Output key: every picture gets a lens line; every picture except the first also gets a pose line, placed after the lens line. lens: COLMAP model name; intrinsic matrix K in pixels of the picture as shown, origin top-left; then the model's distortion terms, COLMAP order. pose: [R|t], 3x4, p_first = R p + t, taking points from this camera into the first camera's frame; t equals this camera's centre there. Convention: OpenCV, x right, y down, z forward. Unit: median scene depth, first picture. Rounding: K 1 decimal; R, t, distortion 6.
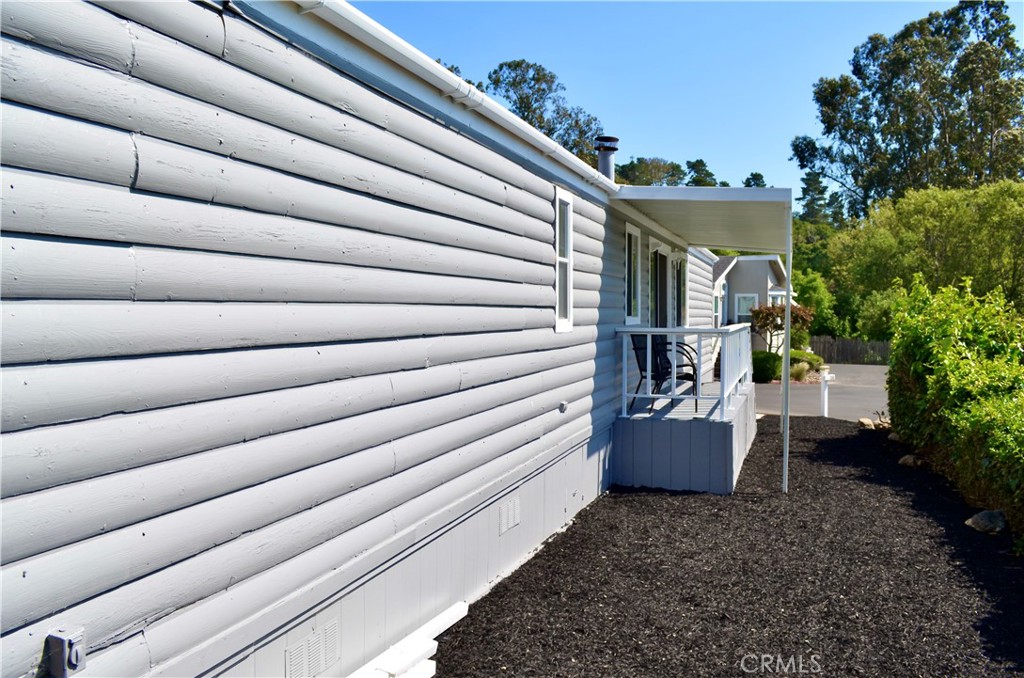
lens RADIAL K [[827.5, 0, 525.0], [0, 827.5, 339.3], [0, 0, 1]] dist [-0.081869, 0.014503]
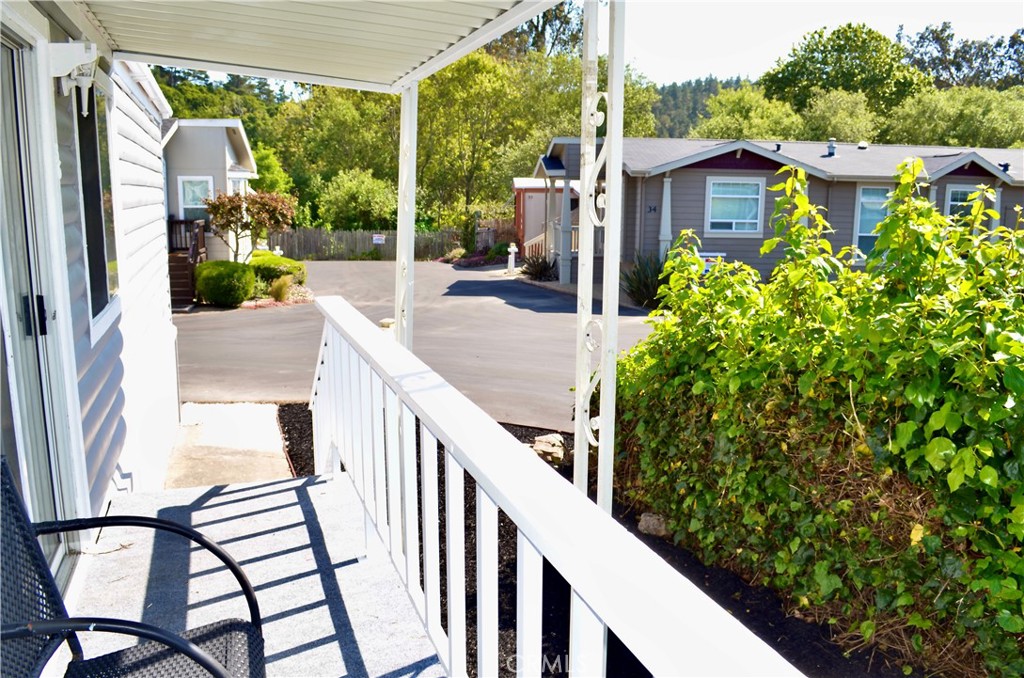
lens RADIAL K [[827.5, 0, 525.0], [0, 827.5, 339.3], [0, 0, 1]] dist [-0.081869, 0.014503]
pose [[0.781751, -0.100440, 0.615449, 0.035575], [0.007470, 0.988381, 0.151813, -0.014468], [-0.623546, -0.114082, 0.773418, 0.192468]]
